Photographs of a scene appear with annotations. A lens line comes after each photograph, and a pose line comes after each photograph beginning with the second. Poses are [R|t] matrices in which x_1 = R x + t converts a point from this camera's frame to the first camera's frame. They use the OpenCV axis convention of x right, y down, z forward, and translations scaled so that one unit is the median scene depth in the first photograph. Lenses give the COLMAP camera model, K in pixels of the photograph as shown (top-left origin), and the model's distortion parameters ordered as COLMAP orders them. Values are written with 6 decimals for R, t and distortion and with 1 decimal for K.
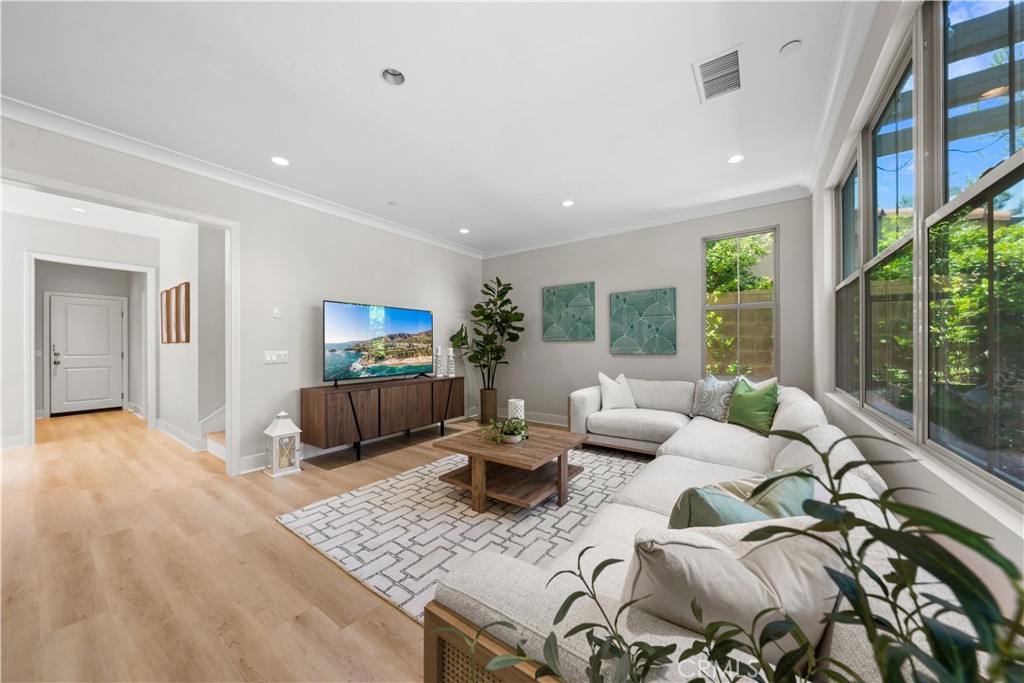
lens RADIAL K [[352.1, 0, 513.6], [0, 352.1, 345.8], [0, 0, 1]] dist [-0.006094, 0.000465]
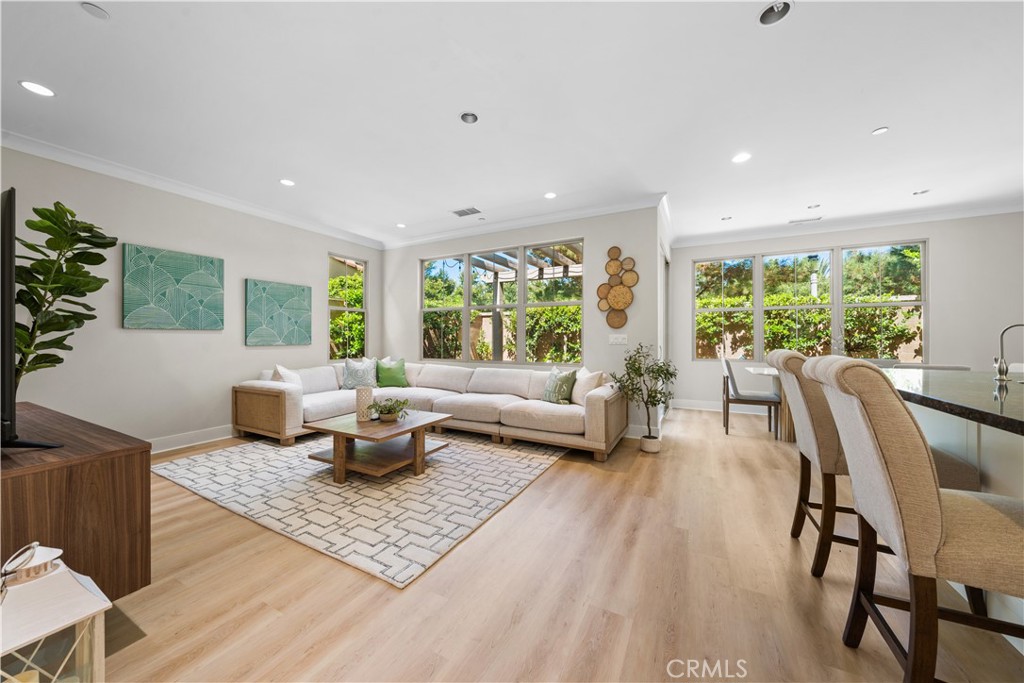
lens RADIAL K [[352.1, 0, 512.4], [0, 352.1, 338.6], [0, 0, 1]] dist [-0.006094, 0.000465]
pose [[-0.137844, 0.003388, 0.990448, -0.778497], [-0.000788, 0.999993, -0.003530, 0.008109], [-0.990454, -0.001267, -0.137840, 0.499351]]
